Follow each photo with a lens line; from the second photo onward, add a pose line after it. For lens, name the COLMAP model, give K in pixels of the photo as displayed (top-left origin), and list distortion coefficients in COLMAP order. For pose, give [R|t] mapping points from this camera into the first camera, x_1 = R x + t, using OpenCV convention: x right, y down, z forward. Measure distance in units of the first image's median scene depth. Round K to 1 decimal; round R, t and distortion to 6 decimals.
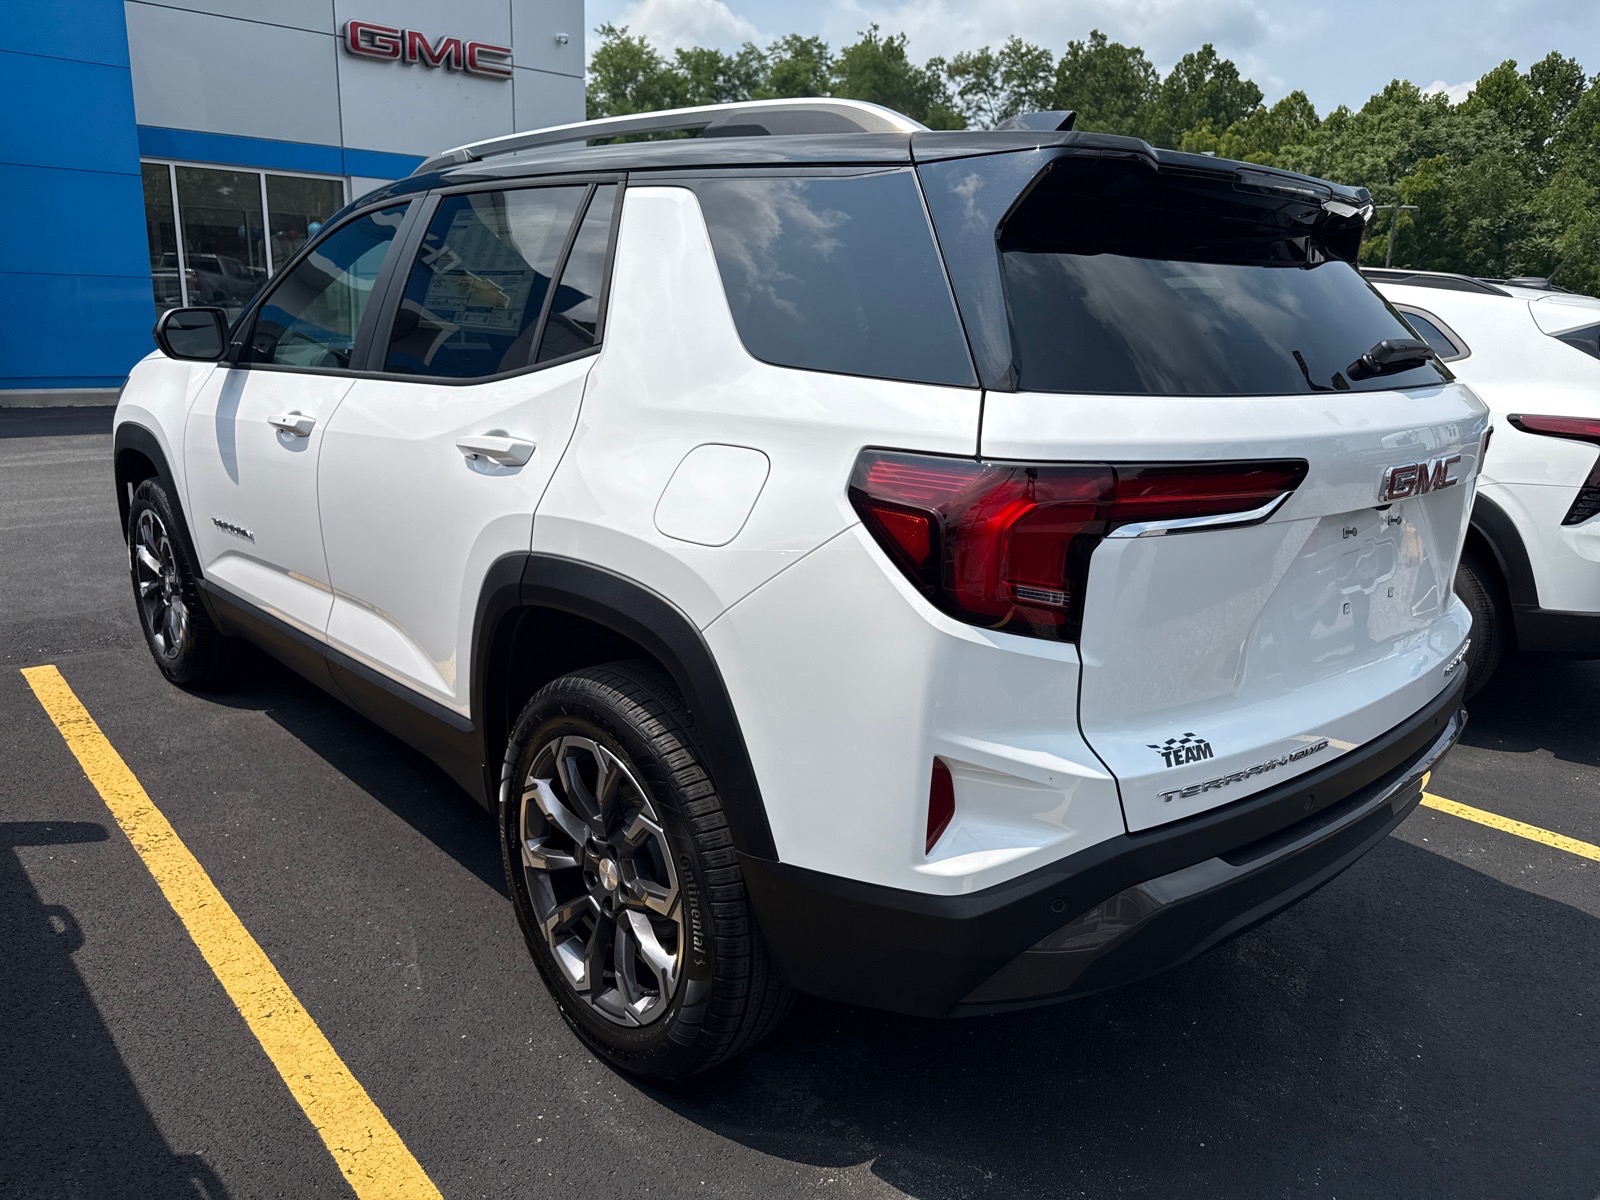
lens RADIAL K [[1146.6, 0, 800.0], [0, 1146.6, 600.0], [0, 0, 1]] dist [-0.005084, -0.004822]
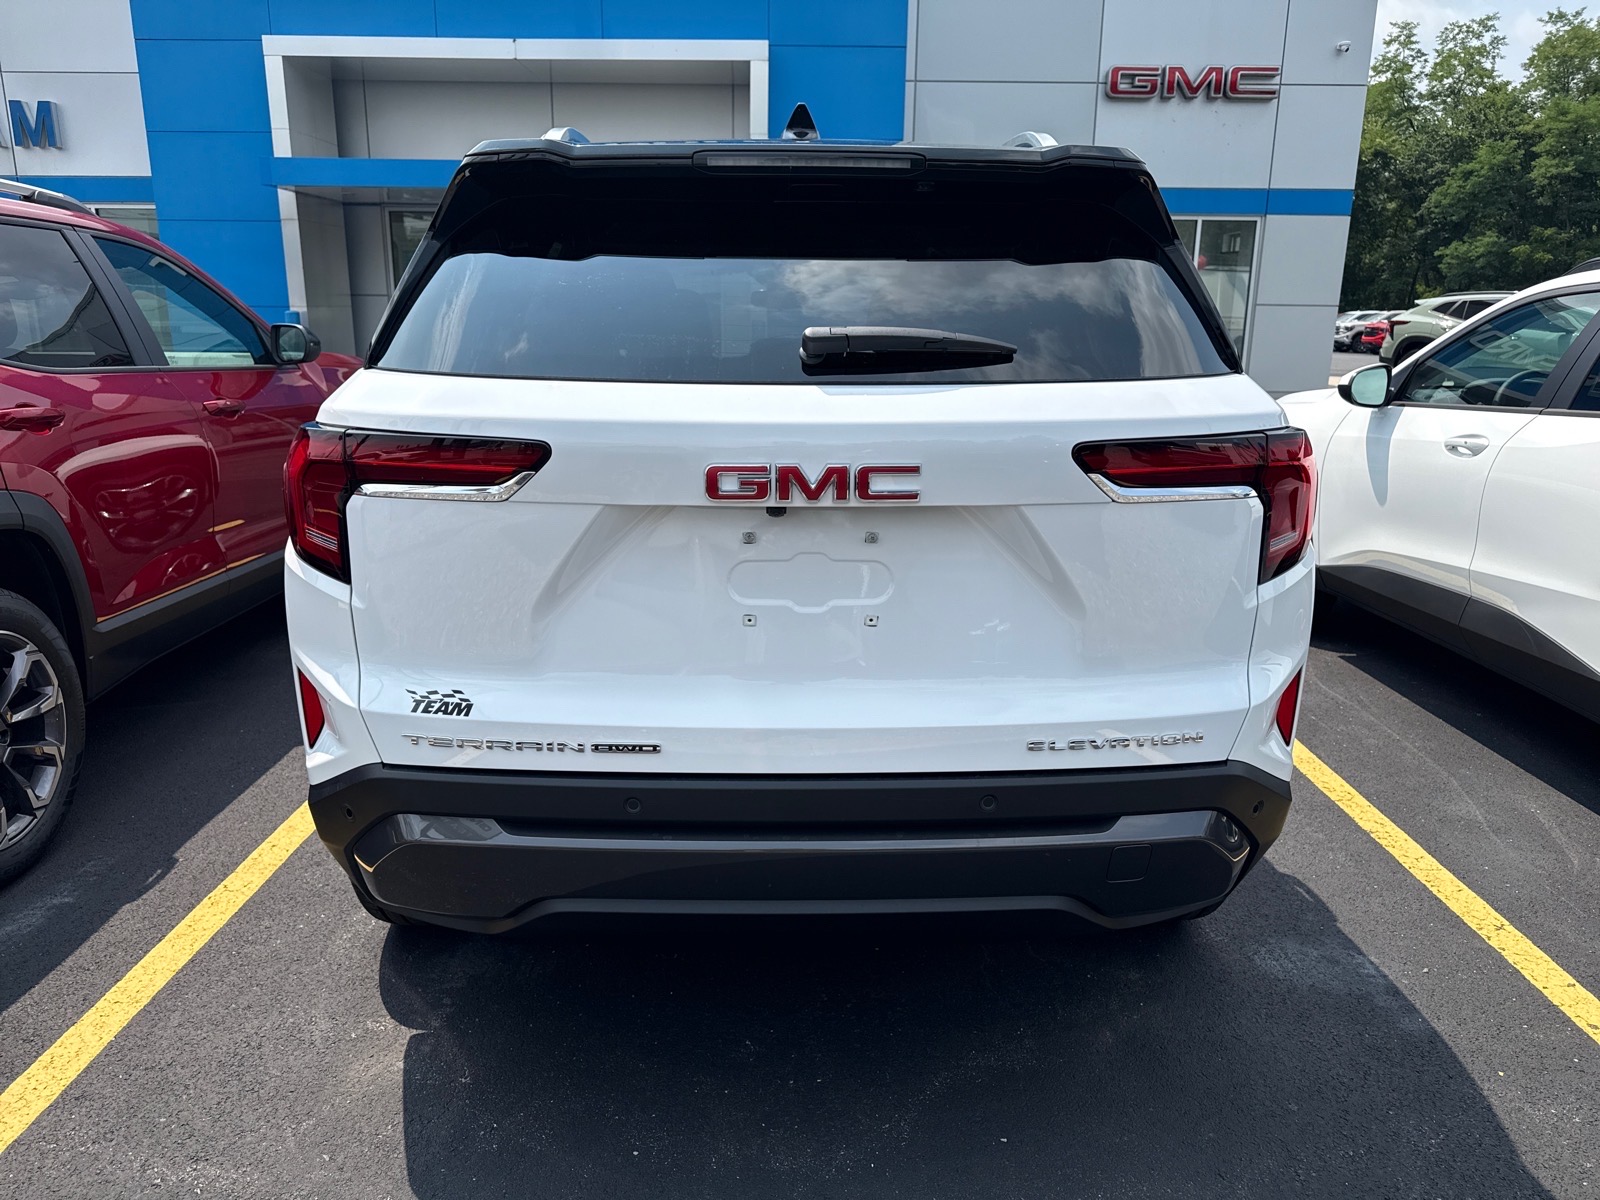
lens RADIAL K [[1133.3, 0, 800.0], [0, 1133.3, 600.0], [0, 0, 1]] dist [-0.000140, -0.000655]
pose [[0.758705, 0.131352, -0.638055, 0.120167], [-0.145929, 0.988839, 0.030043, -0.004487], [0.634880, 0.070317, 0.769405, 0.036580]]
